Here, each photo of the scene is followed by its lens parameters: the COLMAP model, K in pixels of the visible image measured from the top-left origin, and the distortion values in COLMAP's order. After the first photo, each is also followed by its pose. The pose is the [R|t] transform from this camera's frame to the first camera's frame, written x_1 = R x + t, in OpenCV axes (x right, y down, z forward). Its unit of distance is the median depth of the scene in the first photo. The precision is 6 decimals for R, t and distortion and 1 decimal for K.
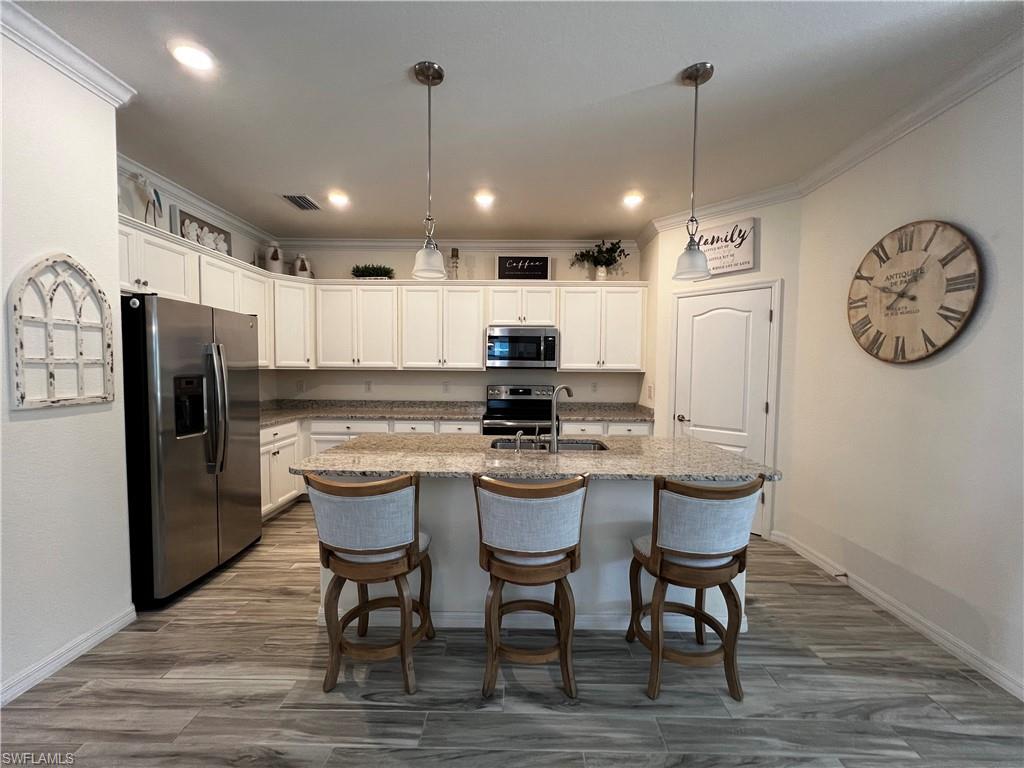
lens RADIAL K [[410.1, 0, 513.5], [0, 410.1, 387.2], [0, 0, 1]] dist [-0.000577, 0.000396]
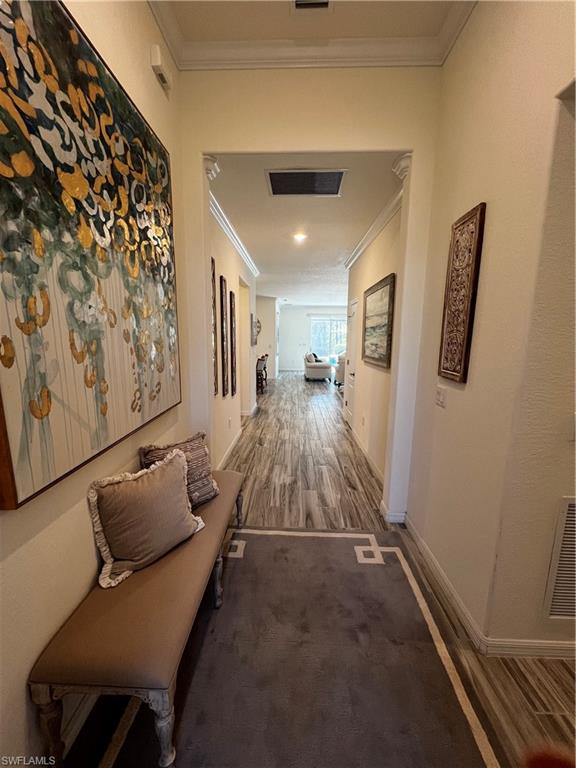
lens RADIAL K [[307.6, 0, 285.4], [0, 307.6, 382.7], [0, 0, 1]] dist [-0.000577, 0.000396]
pose [[0.021859, -0.161569, 0.986619, -2.800333], [0.037027, 0.986309, 0.160698, -0.087237], [-0.999075, 0.033019, 0.027542, 0.261910]]
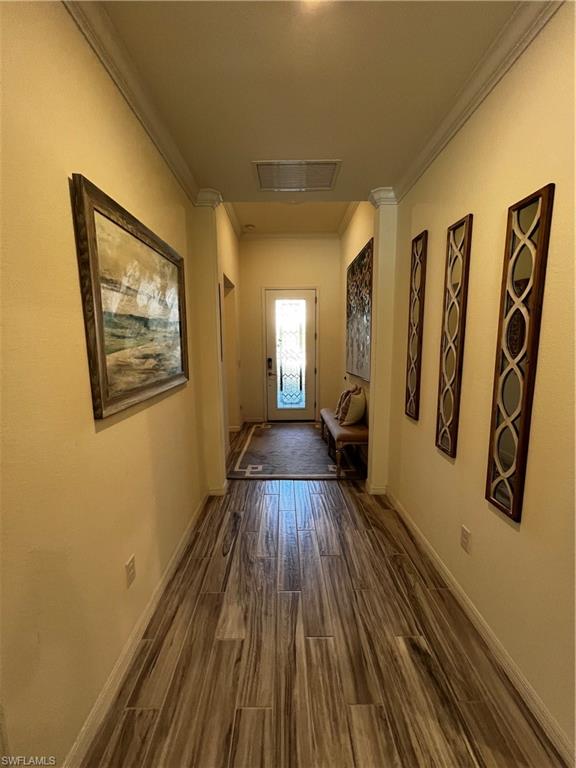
lens RADIAL K [[307.6, 0, 285.7], [0, 307.6, 383.5], [0, 0, 1]] dist [-0.000577, 0.000396]
pose [[0.017373, 0.120996, -0.992501, -1.027451], [-0.034697, 0.992126, 0.120343, -0.057027], [0.999247, 0.032346, 0.021434, 0.189110]]
